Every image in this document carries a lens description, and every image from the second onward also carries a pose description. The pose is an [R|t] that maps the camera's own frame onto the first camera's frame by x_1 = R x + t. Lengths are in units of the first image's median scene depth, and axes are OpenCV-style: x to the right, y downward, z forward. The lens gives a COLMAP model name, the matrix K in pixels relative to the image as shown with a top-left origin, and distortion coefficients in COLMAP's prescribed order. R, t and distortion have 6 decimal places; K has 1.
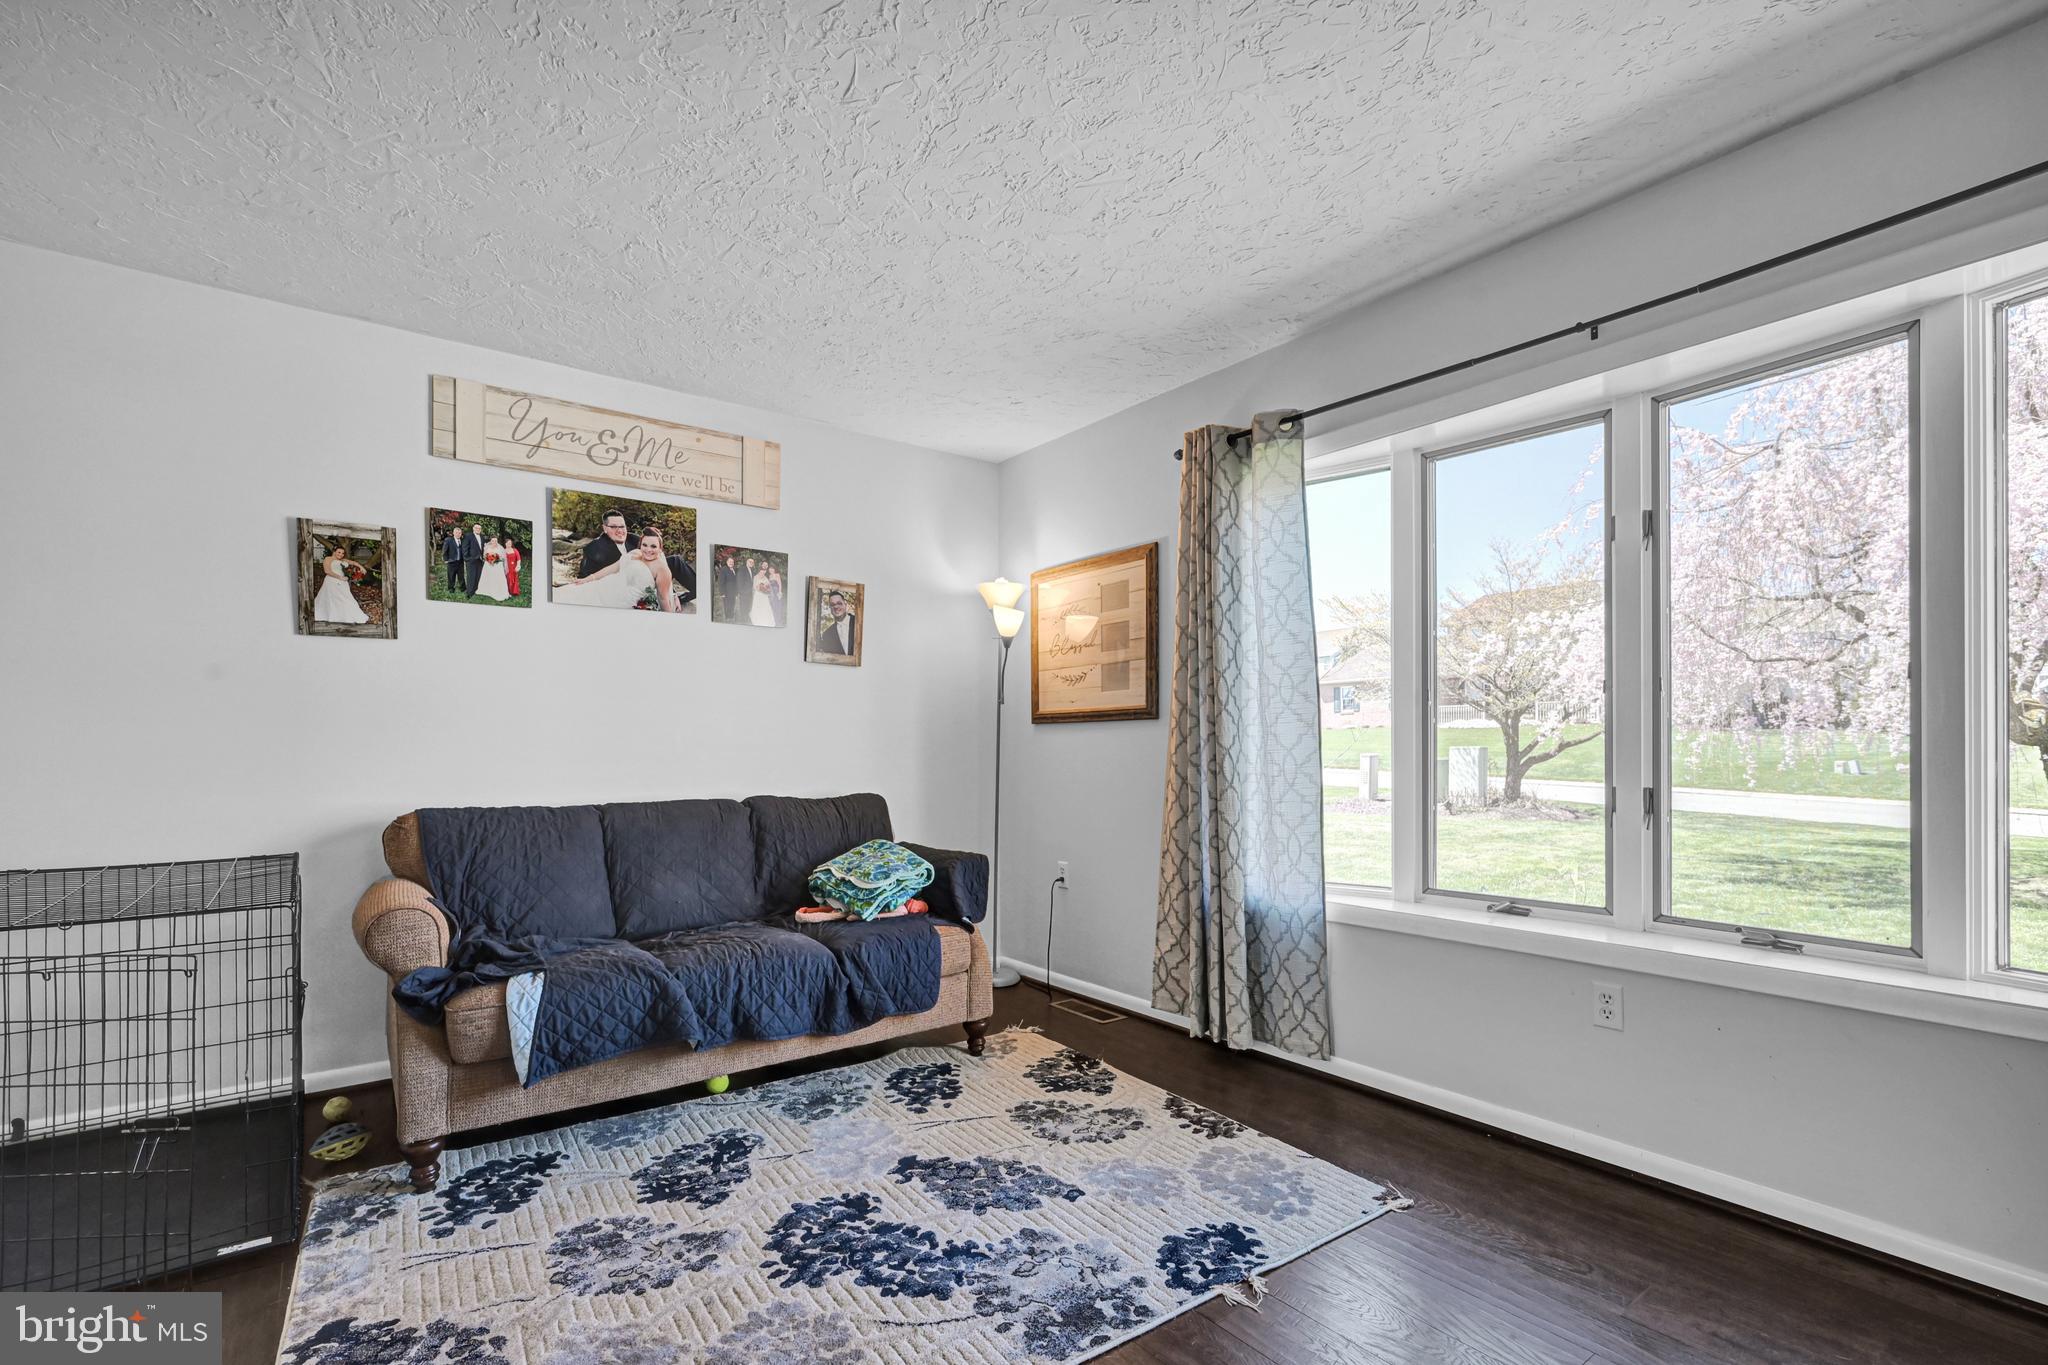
lens RADIAL K [[906.9, 0, 996.5], [0, 906.9, 749.3], [0, 0, 1]] dist [-0.001393, -0.000256]
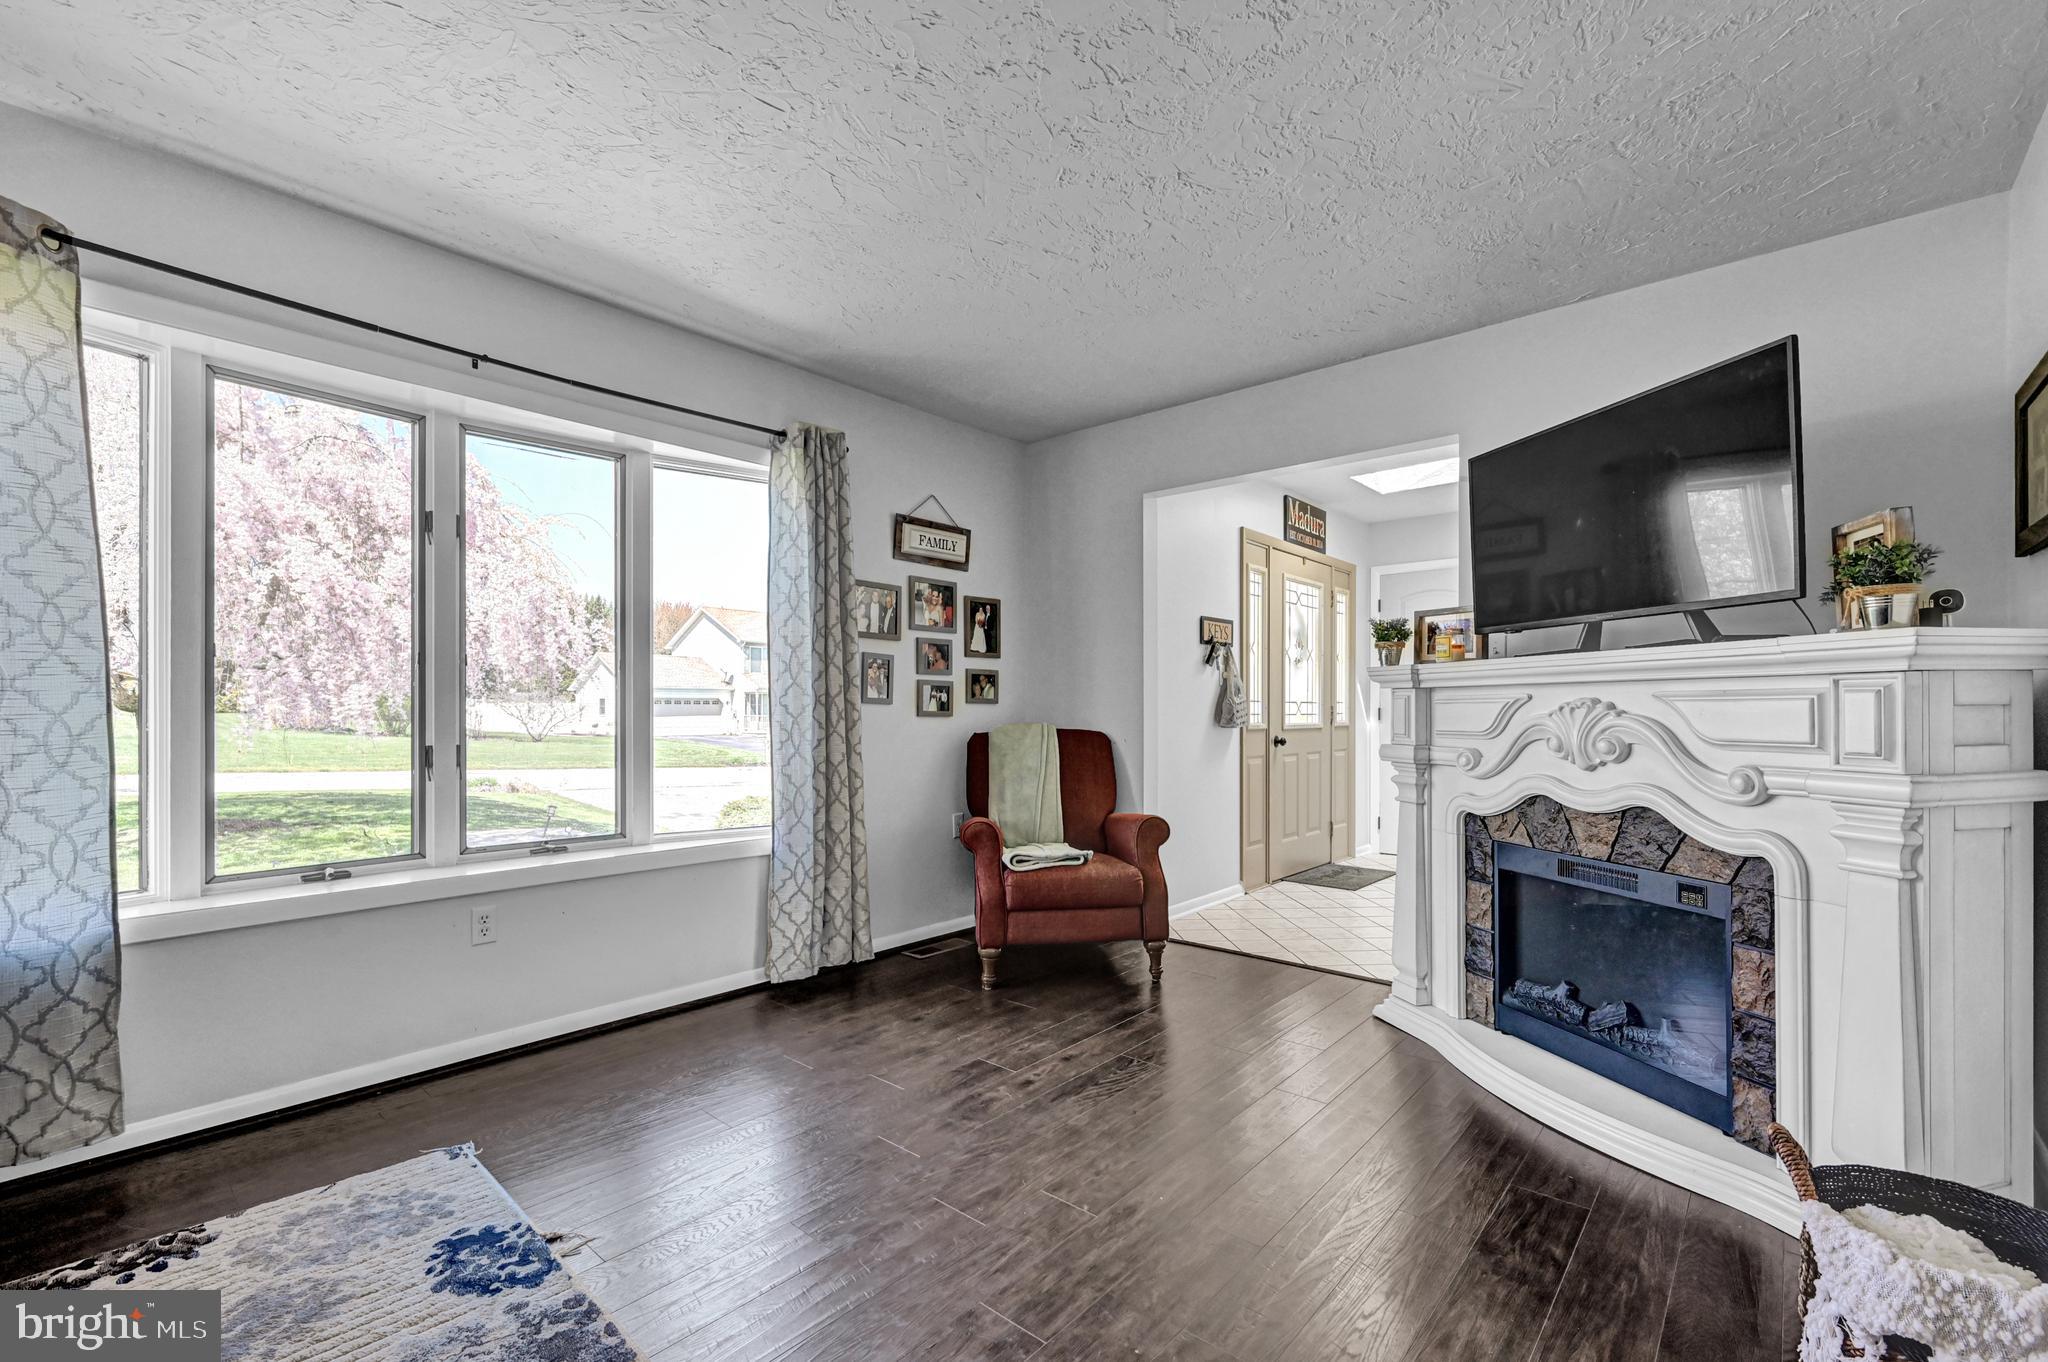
lens RADIAL K [[906.9, 0, 1015.5], [0, 906.9, 709.2], [0, 0, 1]] dist [-0.001393, -0.000256]
pose [[-0.218881, 0.004090, 0.975743, -0.638471], [0.003217, 0.999989, -0.003470, 0.001778], [-0.975746, 0.002379, -0.218891, 0.553124]]
